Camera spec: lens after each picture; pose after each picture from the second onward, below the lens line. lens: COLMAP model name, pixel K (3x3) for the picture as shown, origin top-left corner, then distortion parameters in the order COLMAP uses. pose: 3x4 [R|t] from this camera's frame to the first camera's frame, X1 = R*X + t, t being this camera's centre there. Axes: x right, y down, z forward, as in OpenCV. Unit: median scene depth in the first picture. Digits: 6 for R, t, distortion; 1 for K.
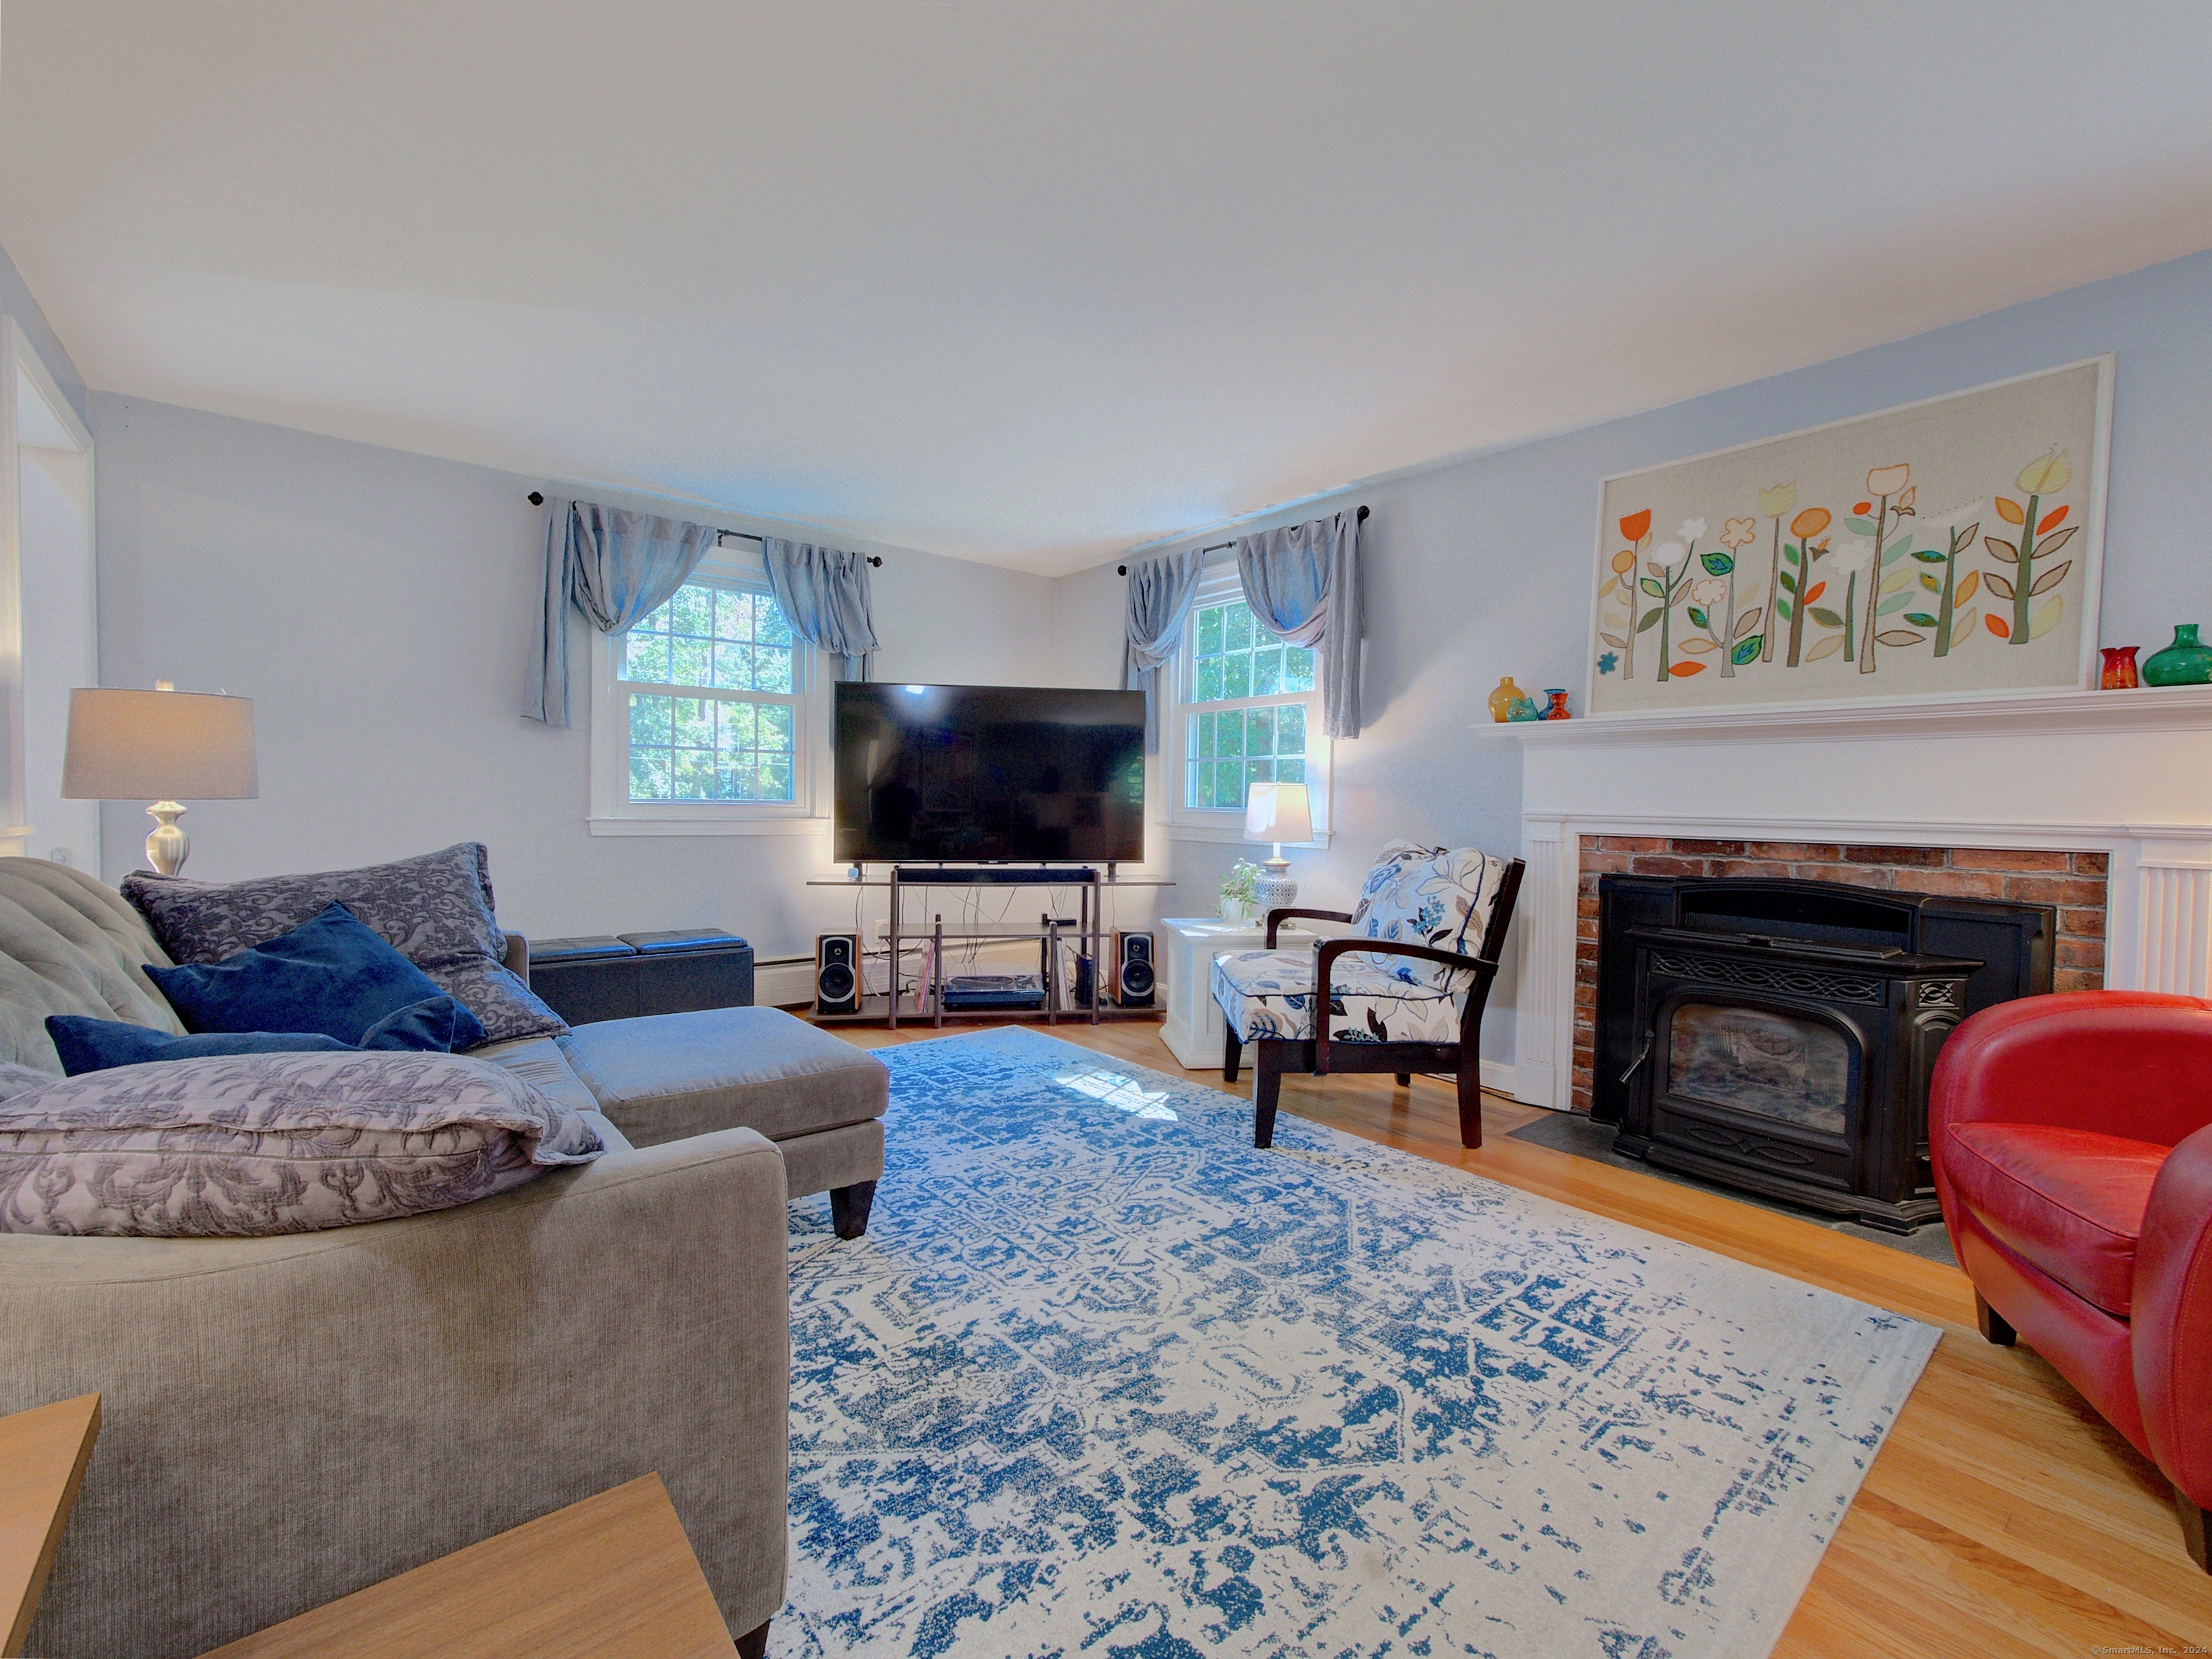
lens RADIAL K [[943.8, 0, 1100.8], [0, 943.8, 814.0], [0, 0, 1]] dist [-0.016975, 0.018579]
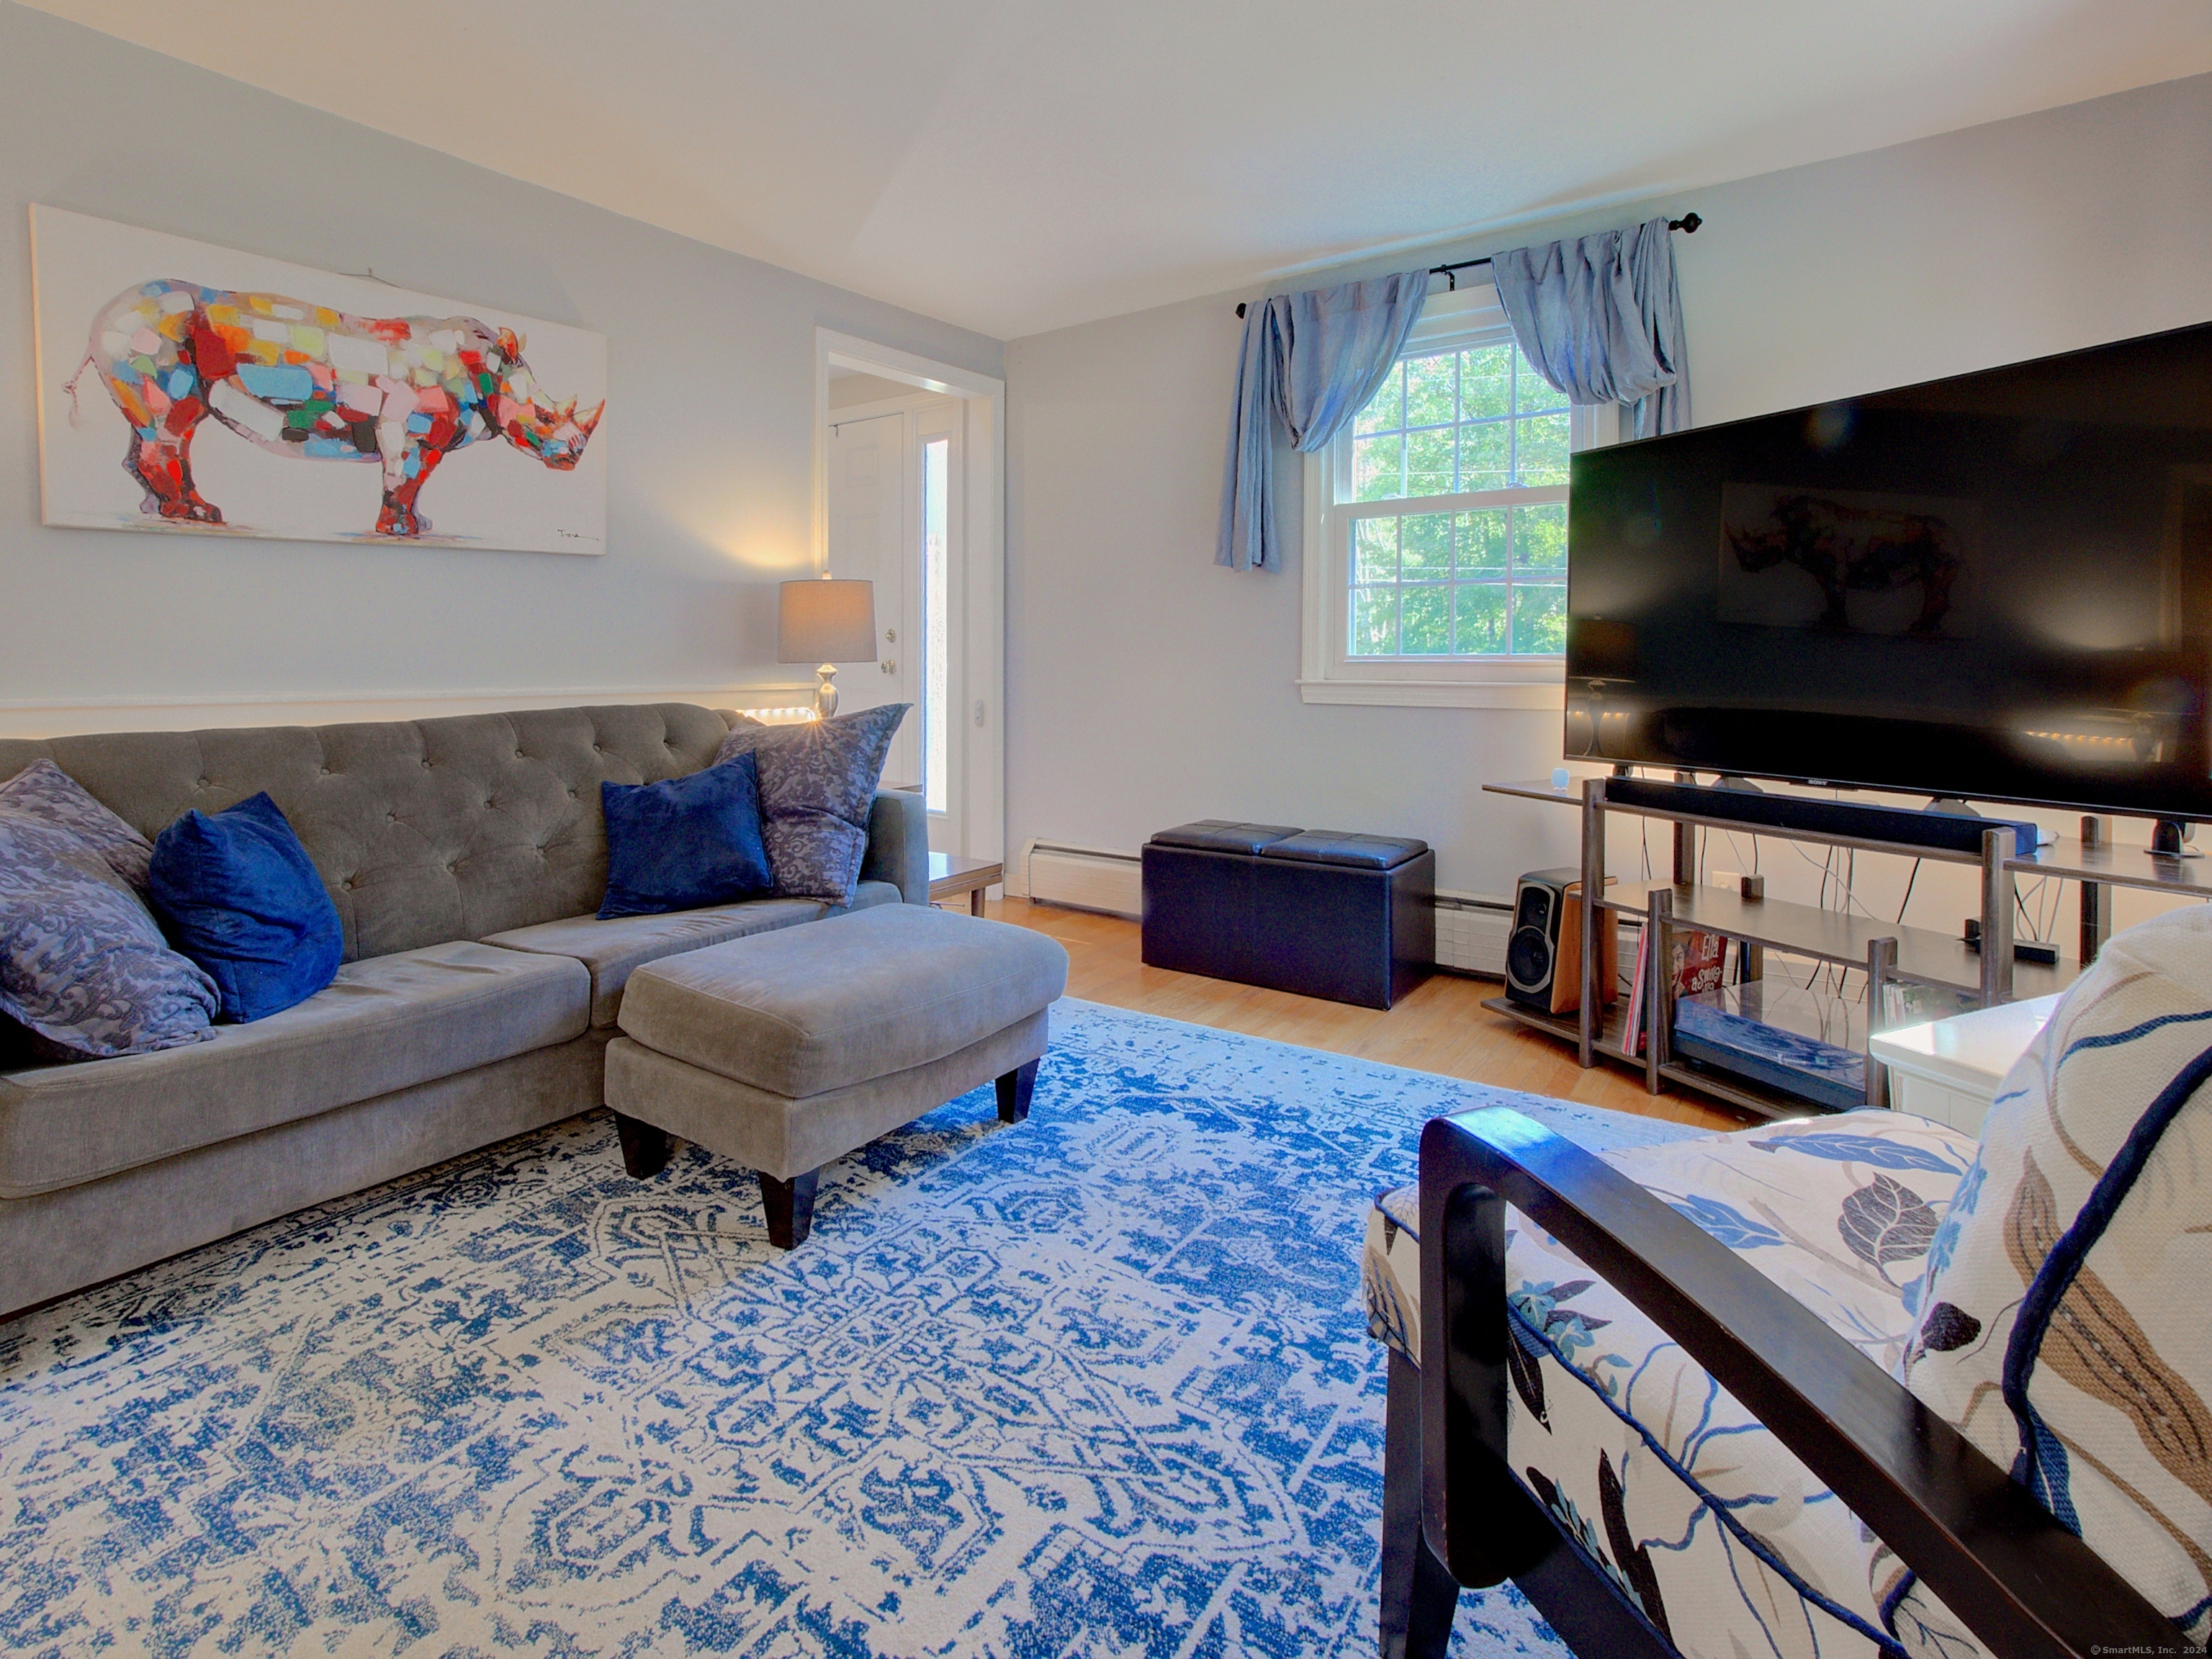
lens RADIAL K [[1216.9, 0, 1106.7], [0, 1216.9, 626.4], [0, 0, 1]] dist [-0.018477, 0.027032]
pose [[0.239623, -0.033799, -0.970277, 0.644617], [-0.000435, 0.999390, -0.034920, -0.006662], [0.970866, 0.008790, 0.239462, 0.874532]]
